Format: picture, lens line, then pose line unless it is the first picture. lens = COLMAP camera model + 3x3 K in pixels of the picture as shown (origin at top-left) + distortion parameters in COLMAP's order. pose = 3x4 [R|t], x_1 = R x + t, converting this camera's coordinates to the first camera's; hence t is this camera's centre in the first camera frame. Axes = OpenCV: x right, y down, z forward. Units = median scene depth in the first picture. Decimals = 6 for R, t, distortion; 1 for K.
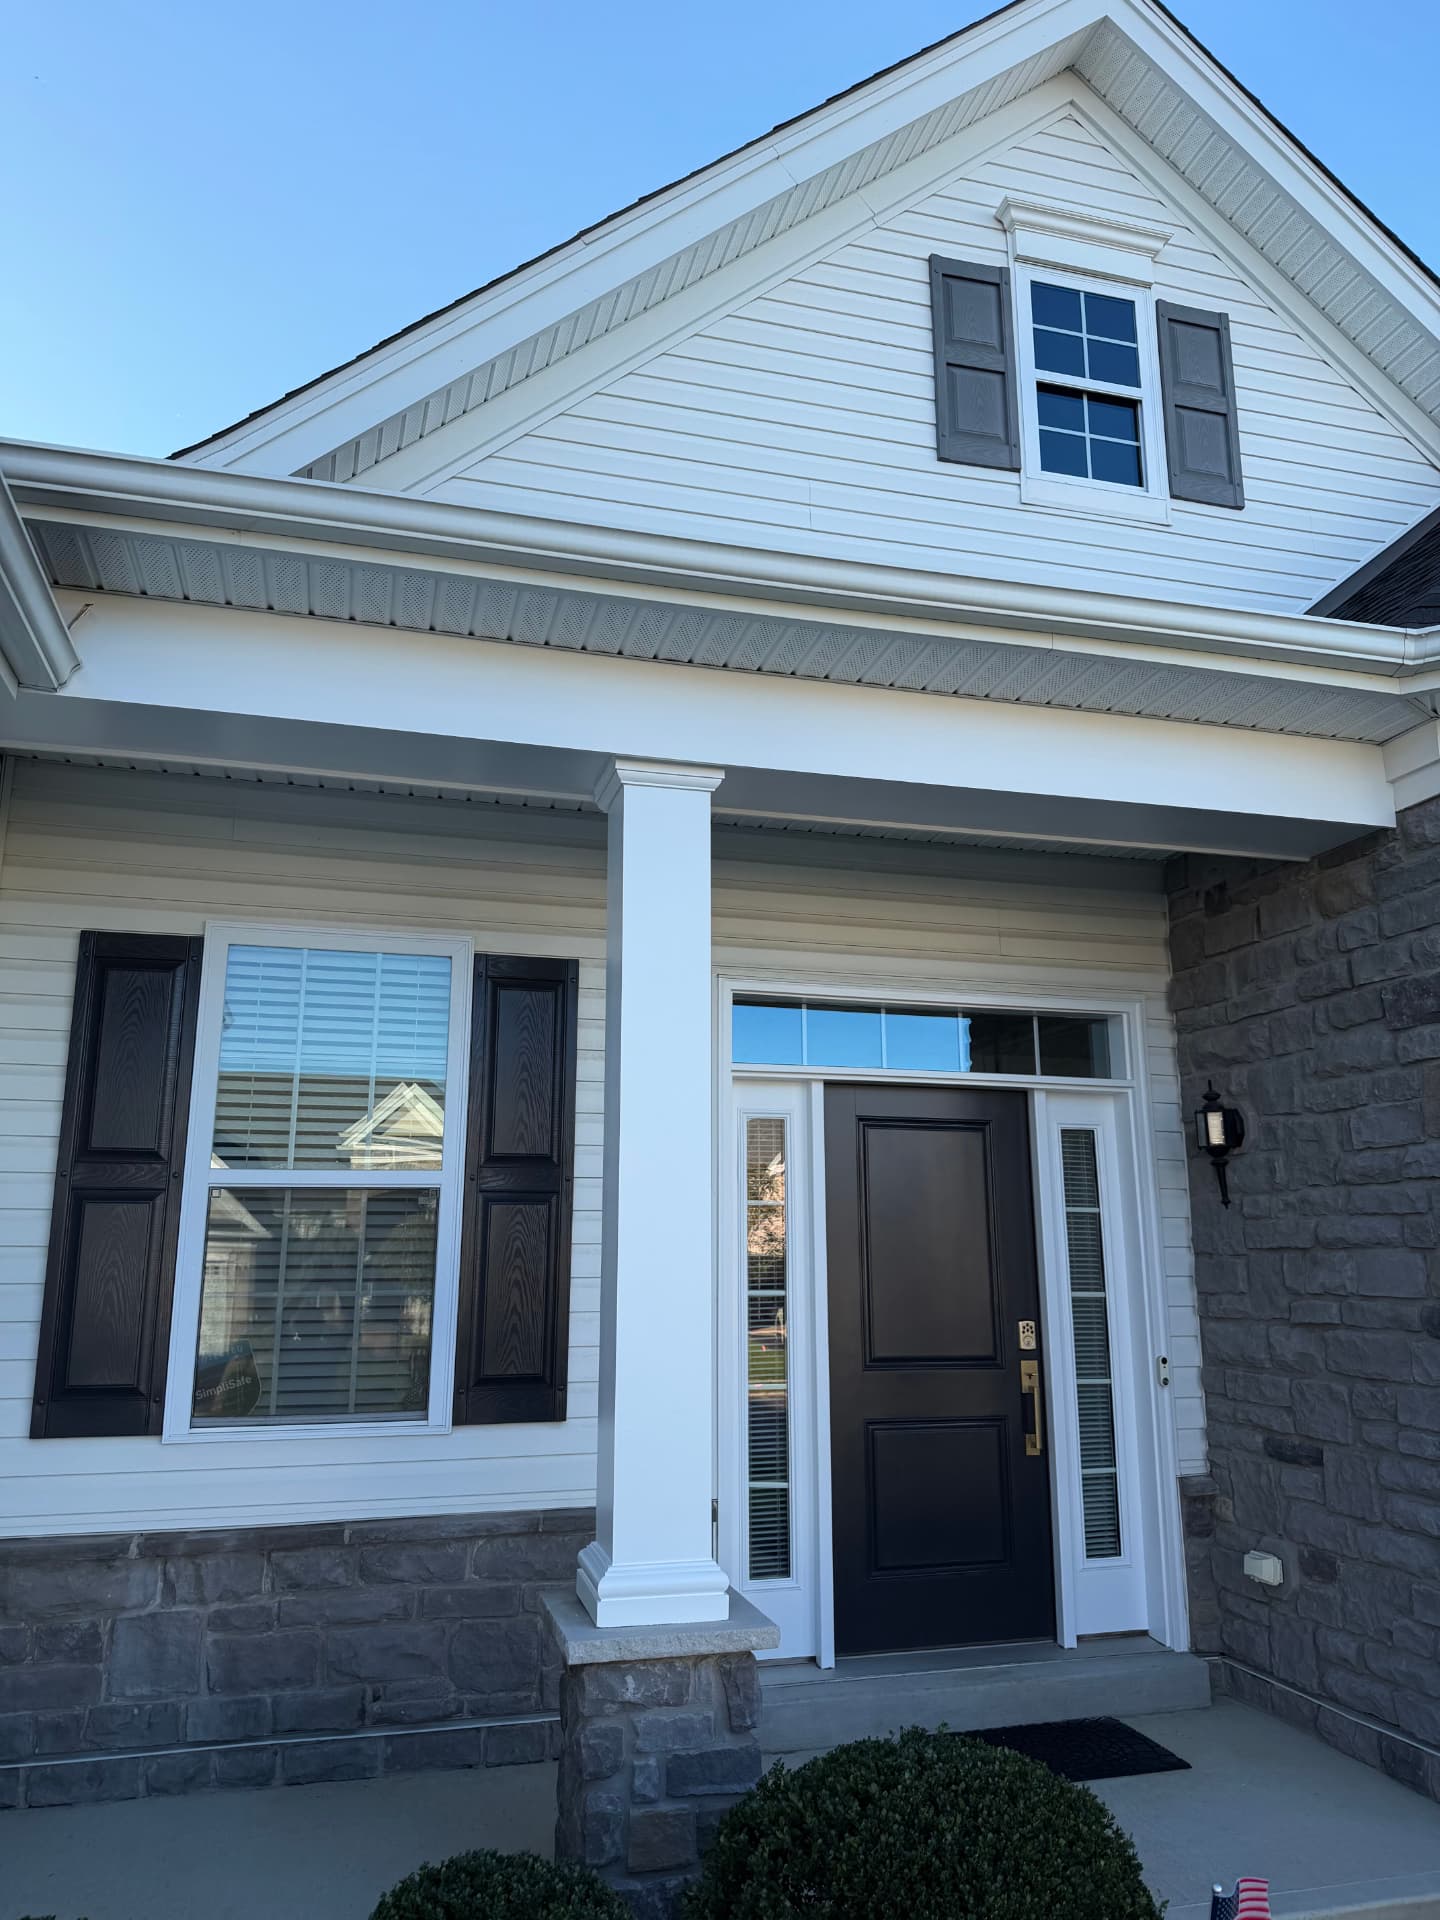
lens RADIAL K [[1356.7, 0, 702.5], [0, 1356.7, 932.9], [0, 0, 1]] dist [0.004577, -0.002744]
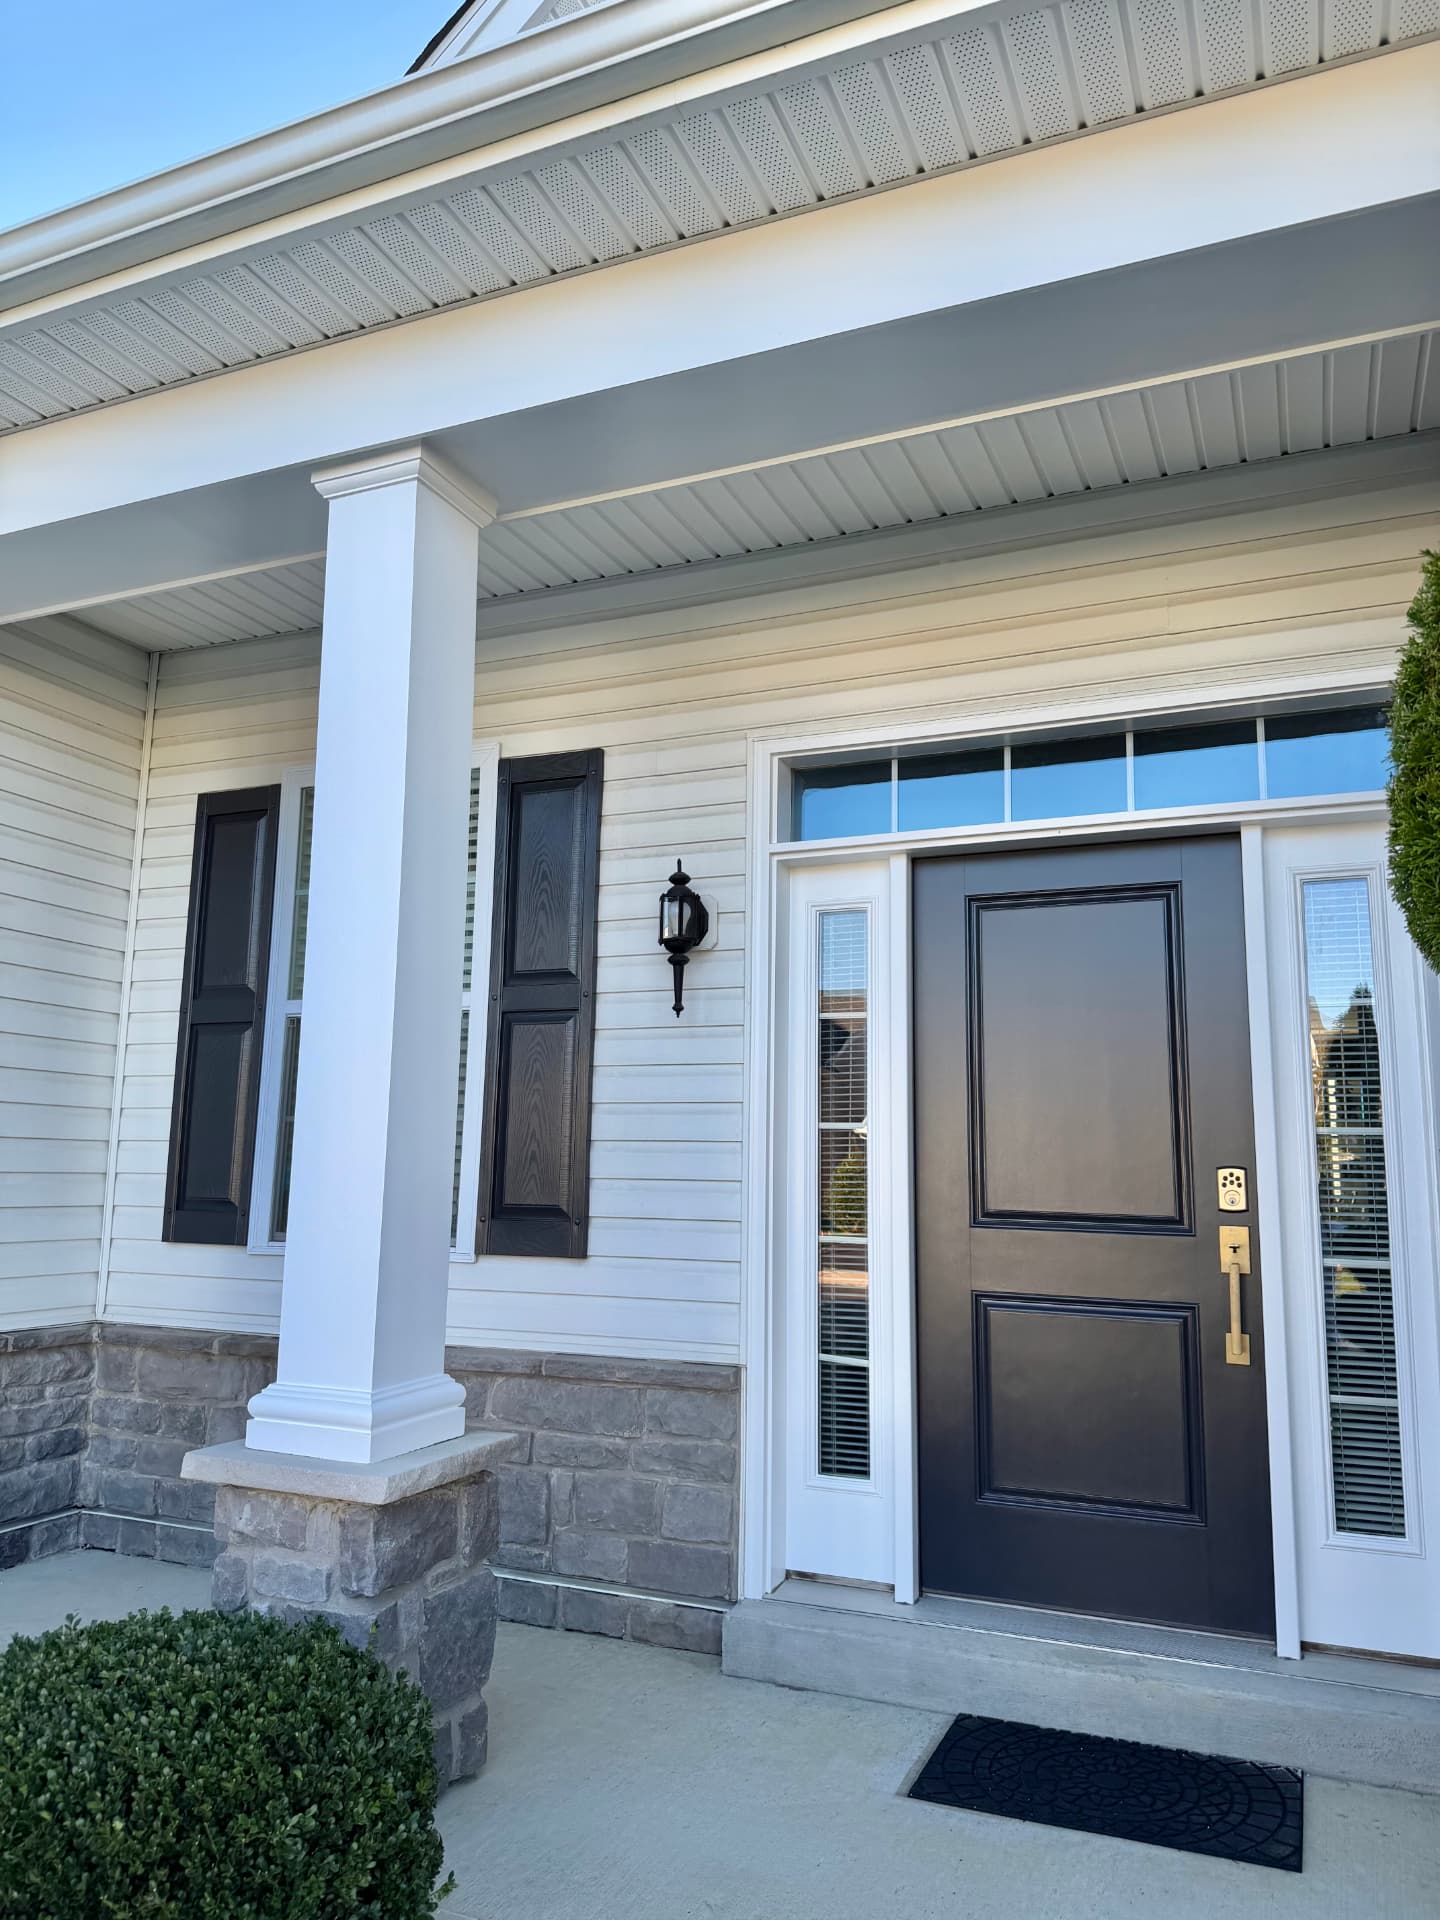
lens RADIAL K [[1355.0, 0, 710.5], [0, 1355.0, 943.9], [0, 0, 1]] dist [0.008361, -0.002626]
pose [[0.783048, -0.091482, -0.615197, 0.508133], [0.125427, 0.992029, 0.012132, 0.151127], [0.609183, -0.086662, 0.788280, 0.363932]]
